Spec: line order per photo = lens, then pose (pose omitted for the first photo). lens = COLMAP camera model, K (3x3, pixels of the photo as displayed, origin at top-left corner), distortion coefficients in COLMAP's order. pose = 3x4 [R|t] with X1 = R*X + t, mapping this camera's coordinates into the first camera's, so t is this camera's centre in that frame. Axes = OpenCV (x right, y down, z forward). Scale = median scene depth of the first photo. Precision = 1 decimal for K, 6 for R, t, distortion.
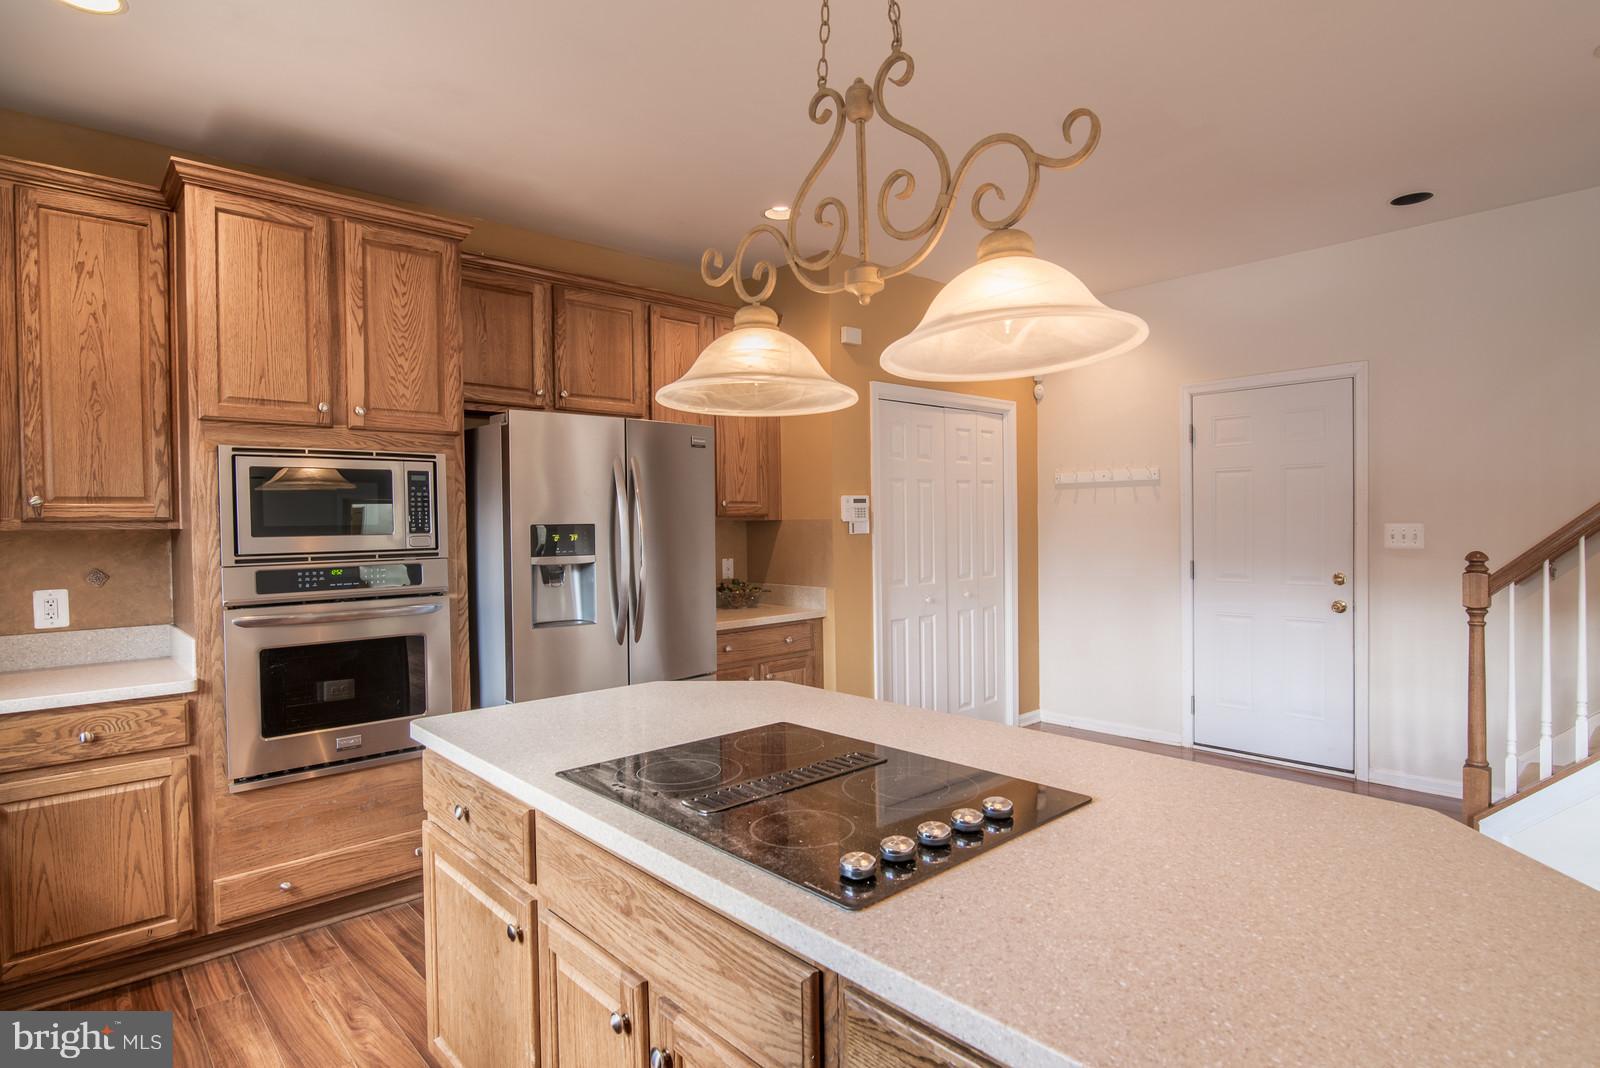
lens RADIAL K [[830.0, 0, 812.4], [0, 830.0, 532.2], [0, 0, 1]] dist [-0.023223, 0.001793]
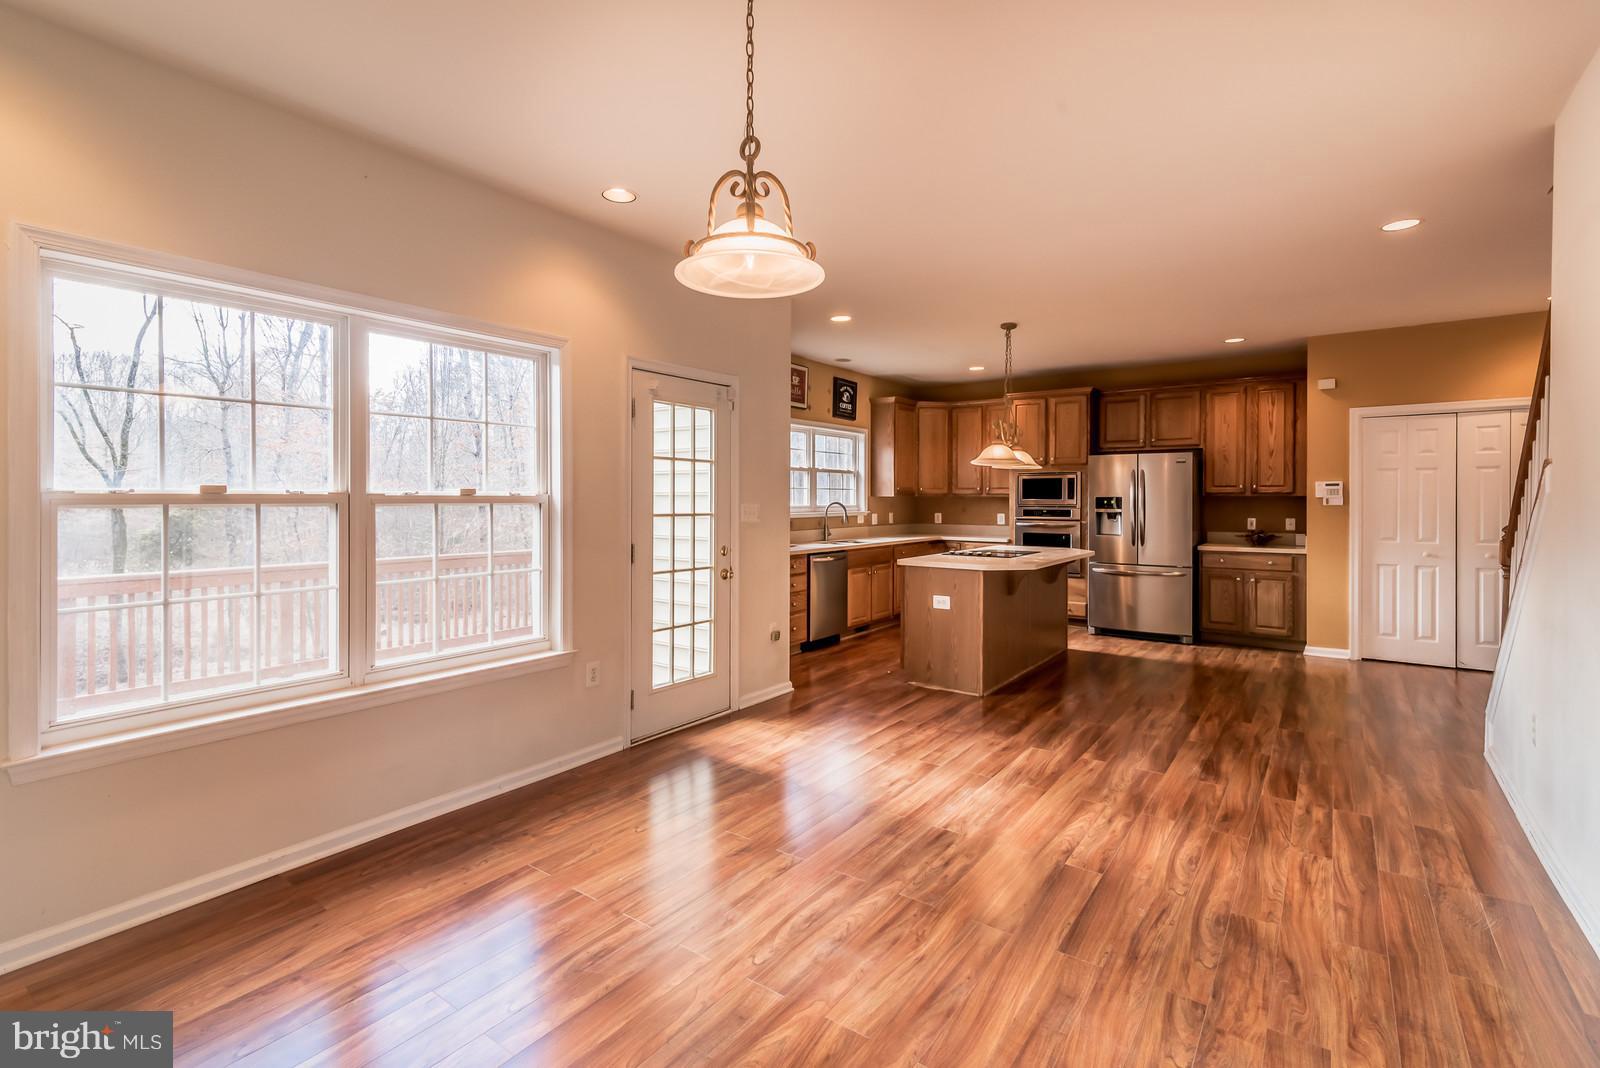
lens RADIAL K [[728.9, 0, 793.0], [0, 728.9, 500.8], [0, 0, 1]] dist [-0.022915, 0.001016]
pose [[0.188824, 0.019855, -0.981810, 1.610279], [-0.015772, 0.999728, 0.017184, -0.018992], [0.981884, 0.012240, 0.189085, -0.387829]]
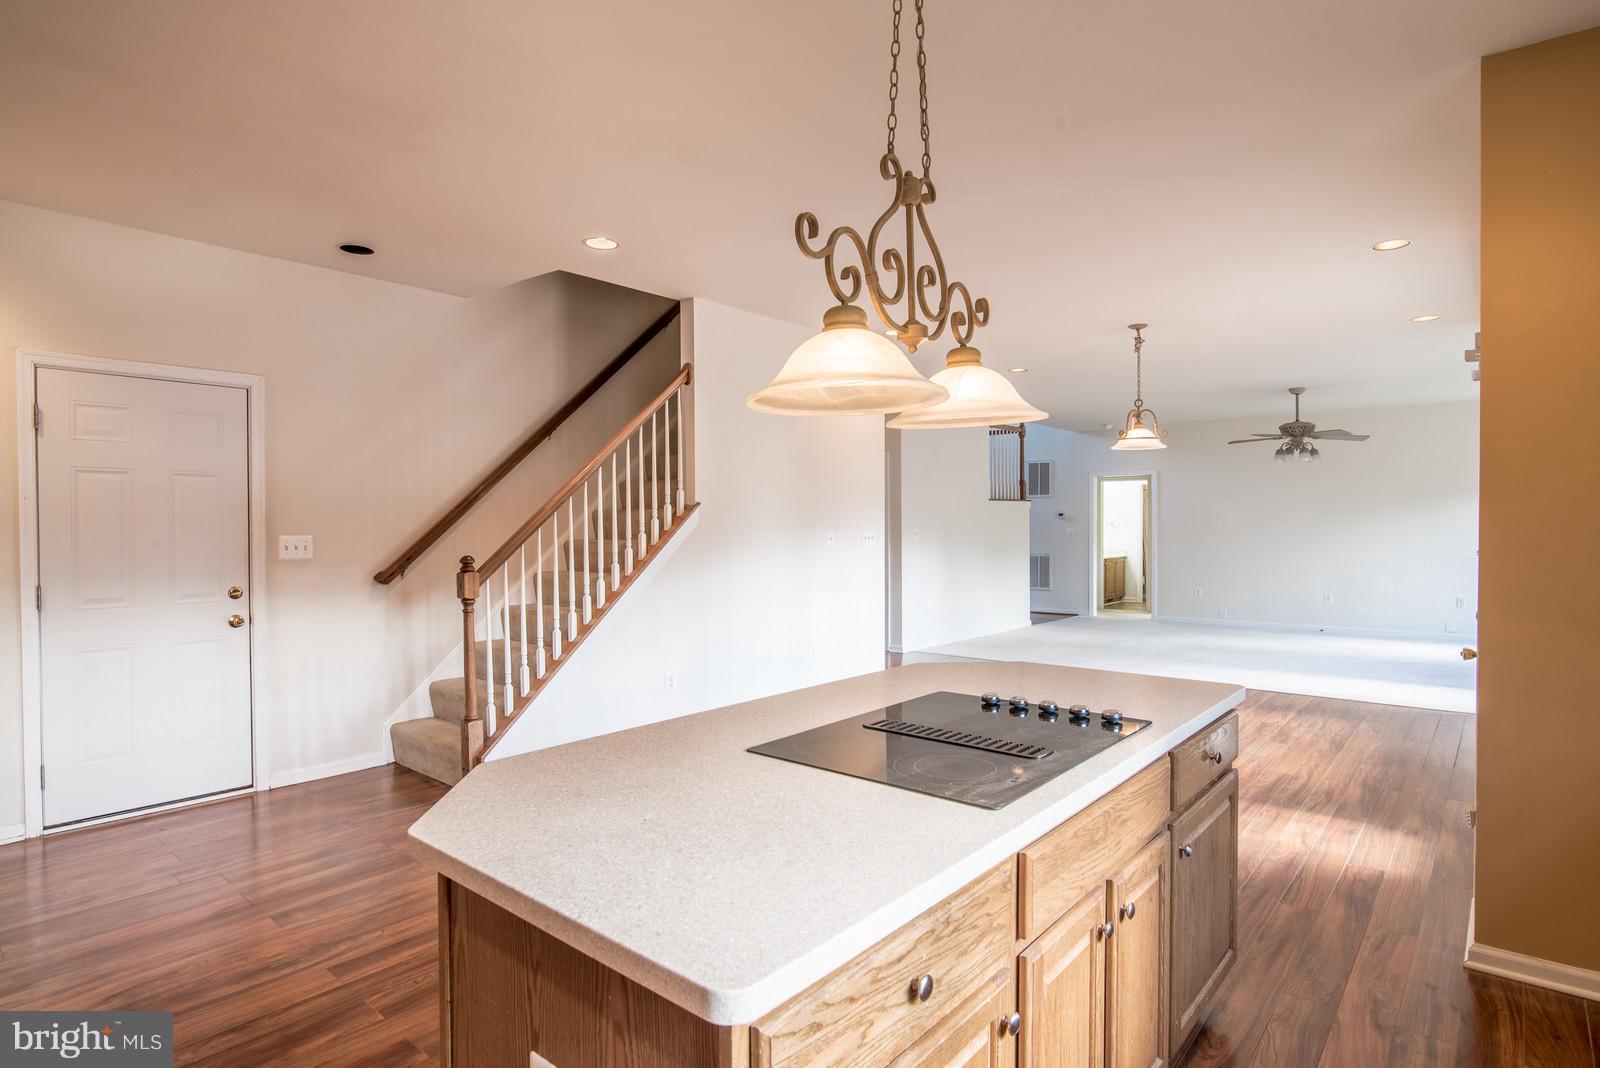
lens RADIAL K [[830.0, 0, 790.4], [0, 830.0, 528.0], [0, 0, 1]] dist [-0.023223, 0.001793]
pose [[-0.092655, 0.010220, 0.995646, -1.210815], [0.017394, 0.999811, -0.008644, 0.000229], [-0.995546, 0.016518, -0.092815, 1.348136]]
